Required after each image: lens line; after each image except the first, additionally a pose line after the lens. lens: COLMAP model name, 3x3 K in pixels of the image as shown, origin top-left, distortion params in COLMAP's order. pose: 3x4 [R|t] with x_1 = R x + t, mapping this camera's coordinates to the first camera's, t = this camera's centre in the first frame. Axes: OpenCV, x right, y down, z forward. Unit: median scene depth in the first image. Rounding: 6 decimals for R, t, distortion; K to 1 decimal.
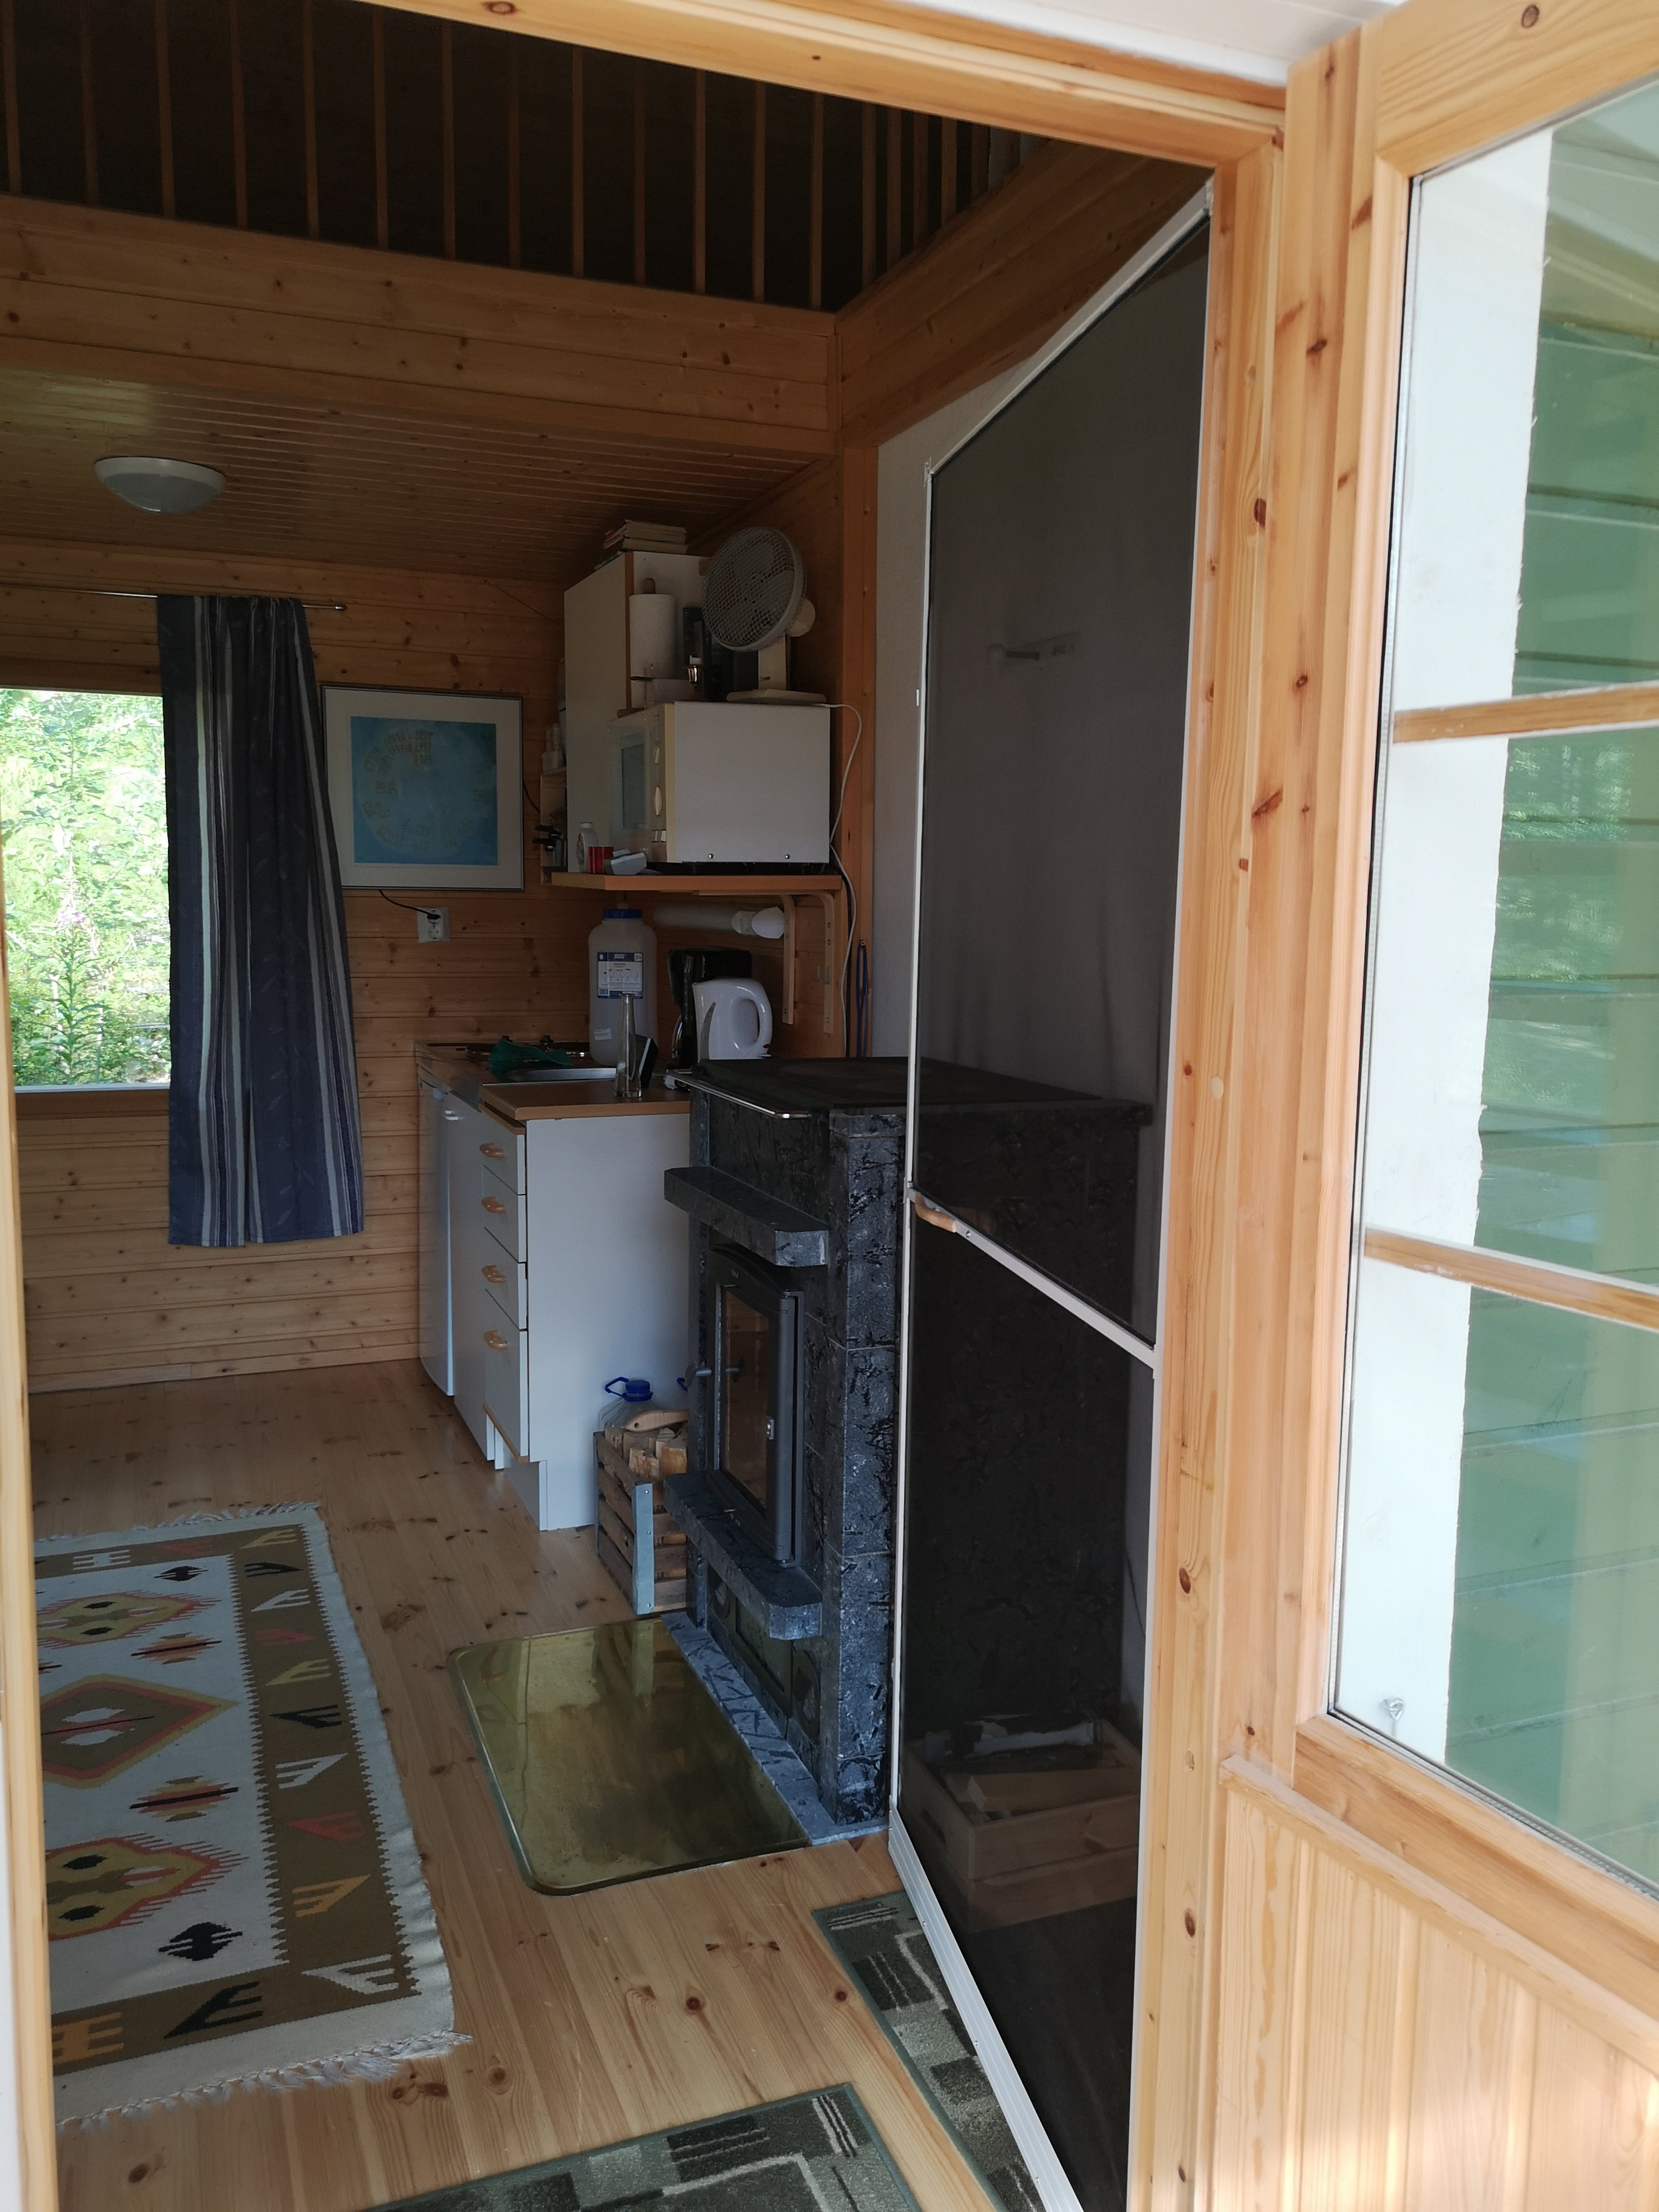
lens RADIAL K [[1722.1, 0, 832.0], [0, 1722.1, 1112.9], [0, 0, 1]] dist [0.054464, -0.047872]
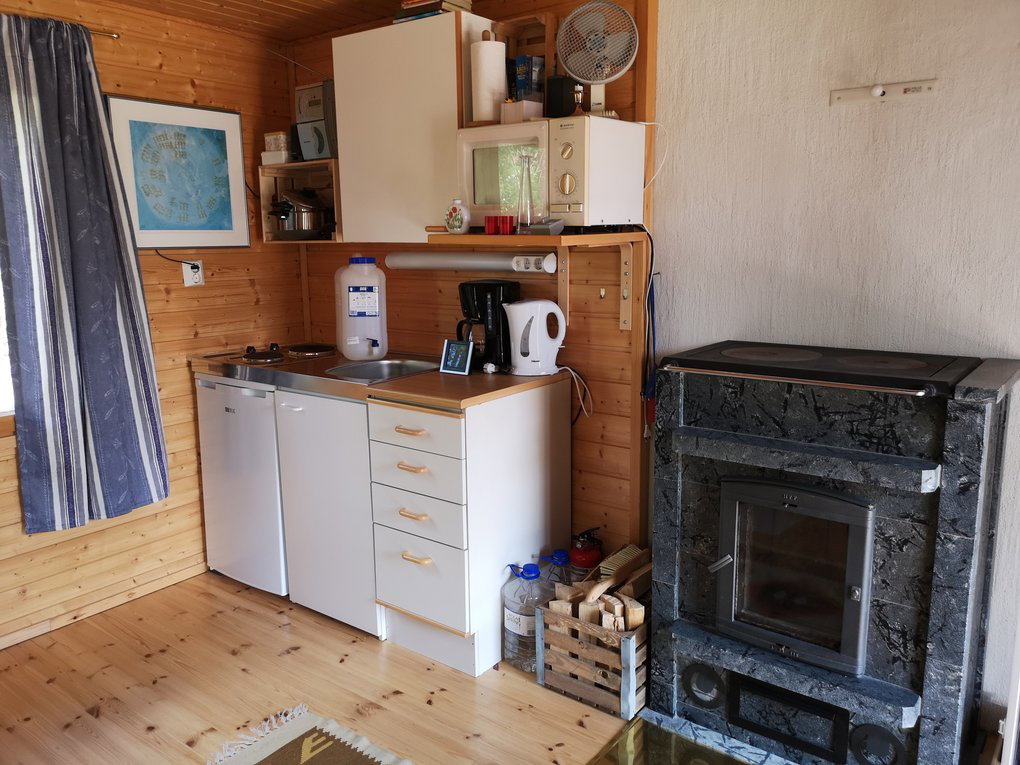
lens RADIAL K [[794.1, 0, 510.0], [0, 794.1, 382.5], [0, 0, 1]] dist [0.054464, -0.047872]
pose [[0.855302, -0.118905, 0.504302, -0.367655], [0.090384, 0.992628, 0.080751, -0.051833], [-0.510186, -0.023486, 0.859743, 0.315287]]
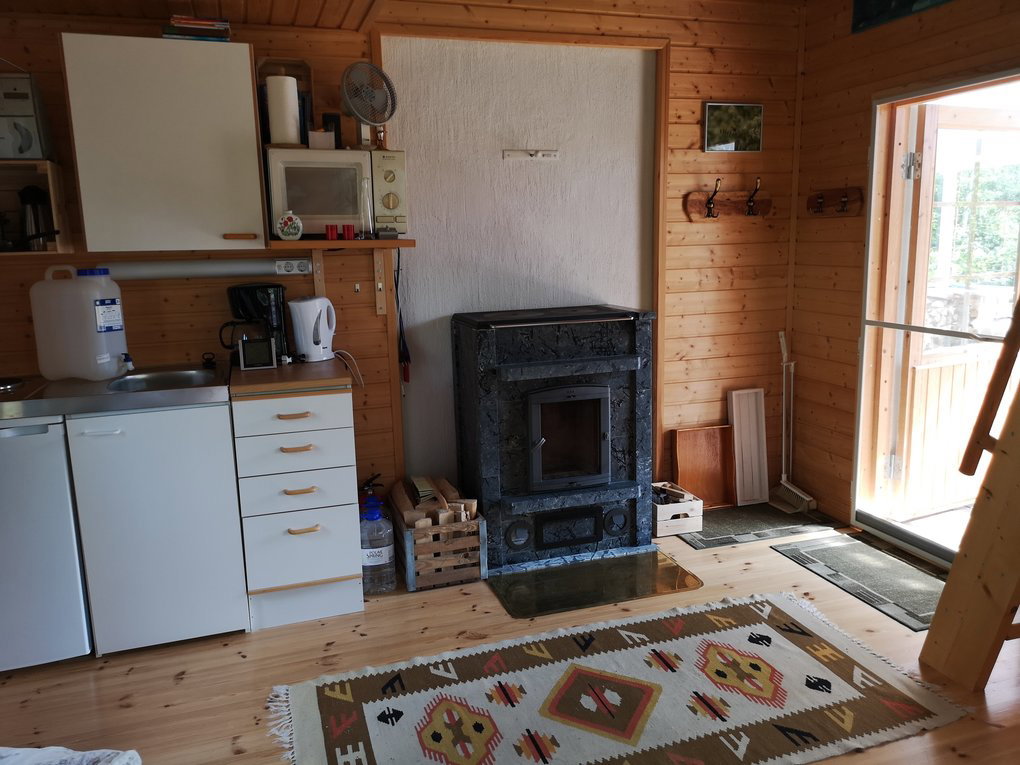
lens RADIAL K [[794.1, 0, 510.0], [0, 794.1, 382.5], [0, 0, 1]] dist [0.054464, -0.047872]
pose [[0.055224, -0.193791, 0.979487, -0.733690], [0.155754, 0.970647, 0.183261, -0.091312], [-0.986251, 0.142439, 0.083787, 0.595293]]
